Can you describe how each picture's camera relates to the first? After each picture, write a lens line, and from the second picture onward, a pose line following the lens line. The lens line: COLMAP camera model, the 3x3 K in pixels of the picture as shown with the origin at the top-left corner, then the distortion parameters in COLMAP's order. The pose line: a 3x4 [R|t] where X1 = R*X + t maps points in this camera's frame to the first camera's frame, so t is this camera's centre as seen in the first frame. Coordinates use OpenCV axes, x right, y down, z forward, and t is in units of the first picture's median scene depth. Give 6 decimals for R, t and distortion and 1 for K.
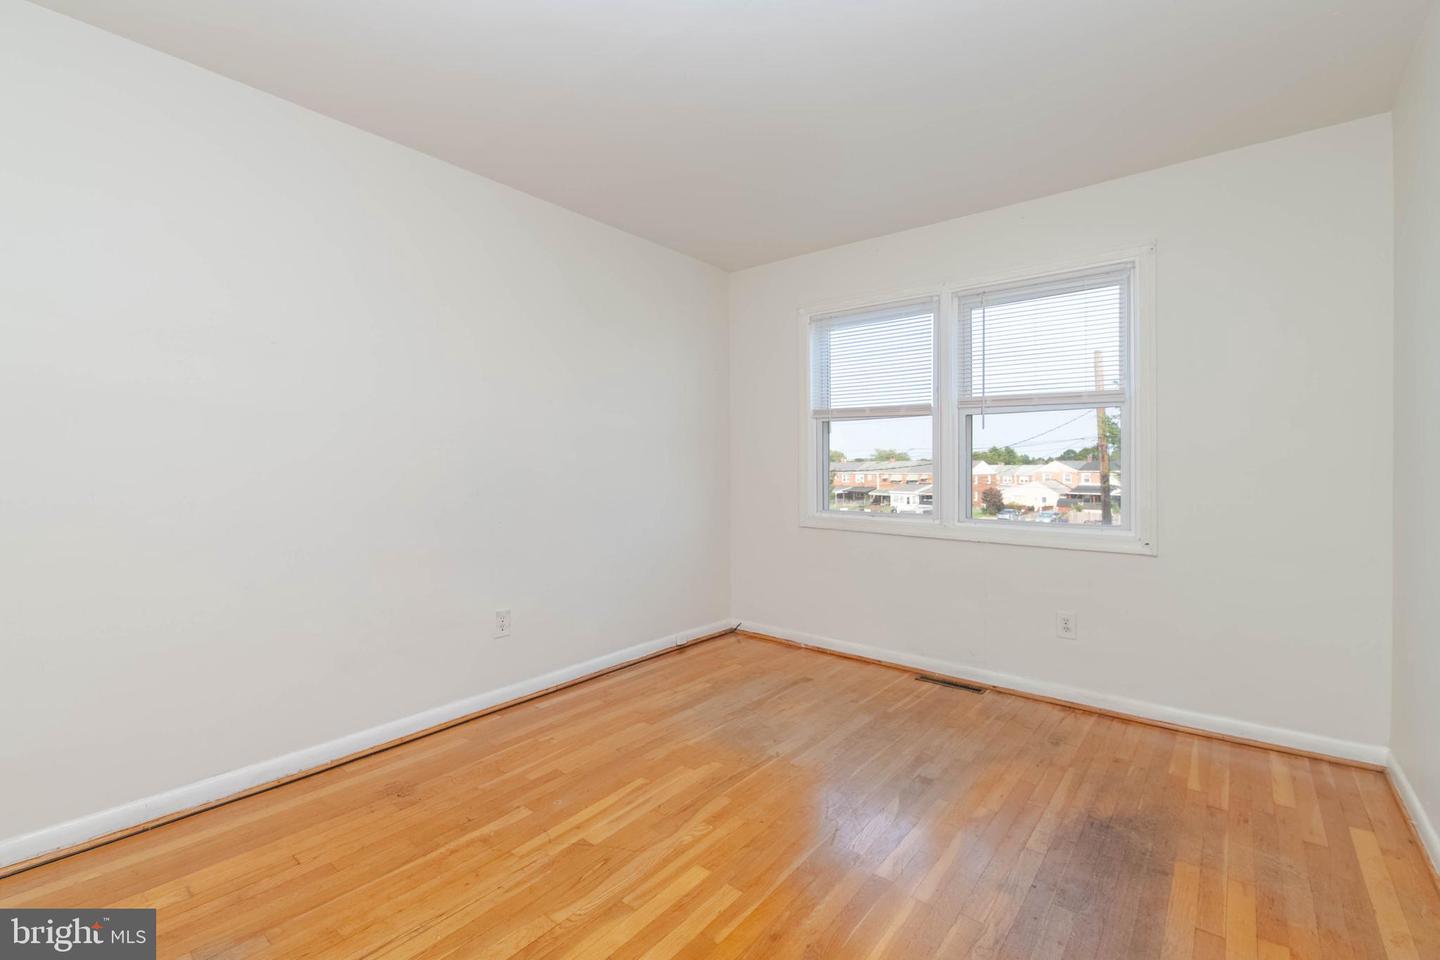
lens RADIAL K [[622.7, 0, 720.0], [0, 622.7, 480.0], [0, 0, 1]] dist [-0.003065, -0.010441]
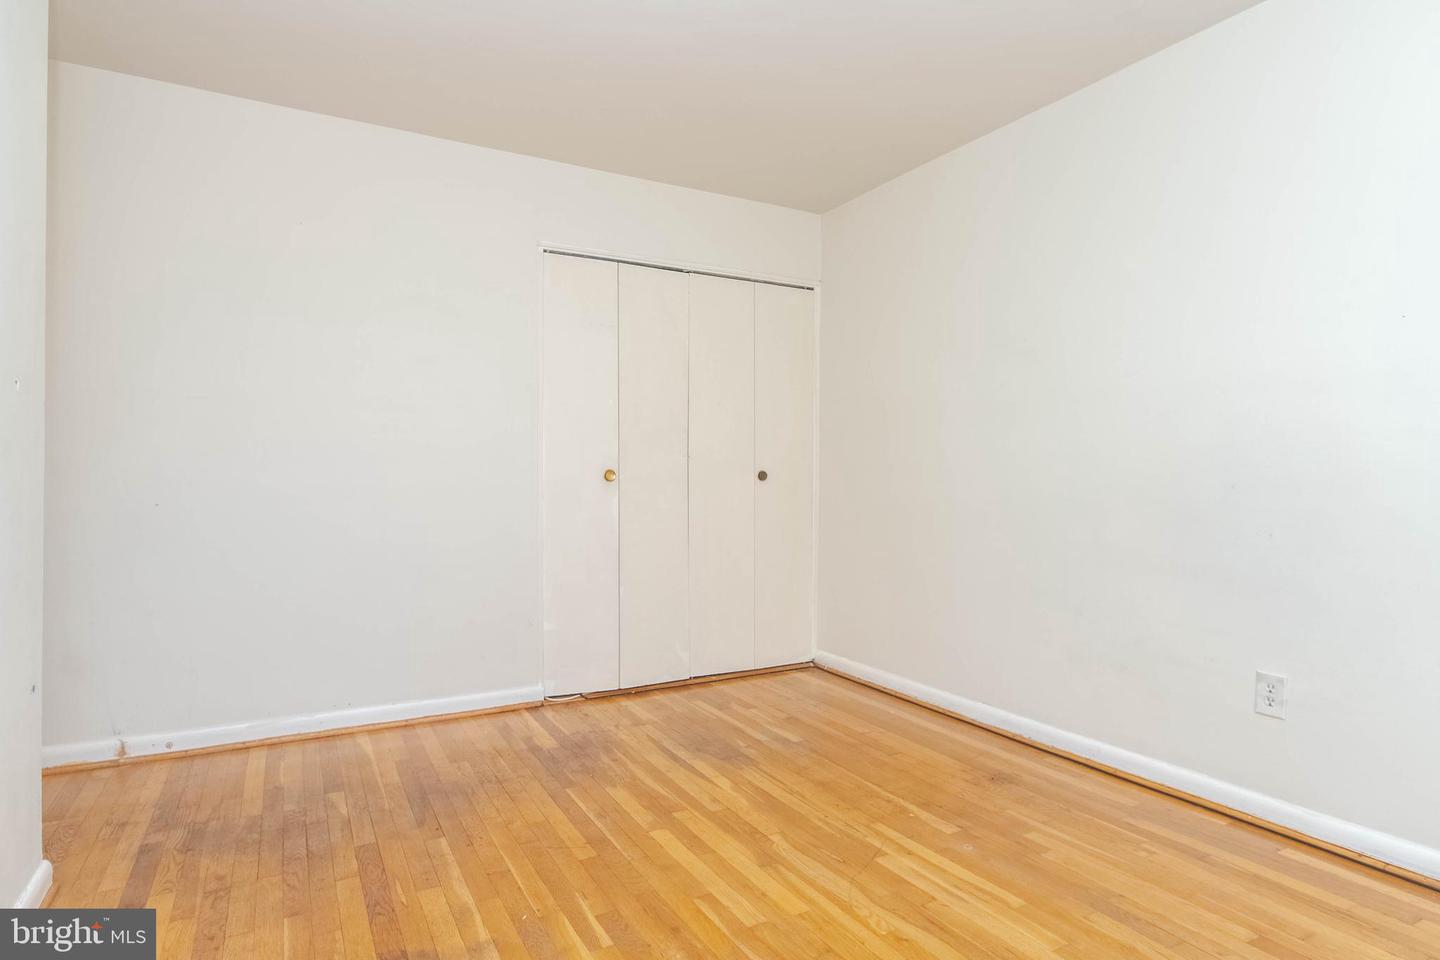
lens RADIAL K [[787.0, 0, 697.7], [0, 787.0, 485.9], [0, 0, 1]] dist [-0.003007, -0.001407]
pose [[-0.387785, 0.013845, -0.921646, 0.717093], [-0.029412, 0.999192, 0.027386, 0.015269], [0.921281, 0.037728, -0.387064, 0.899089]]
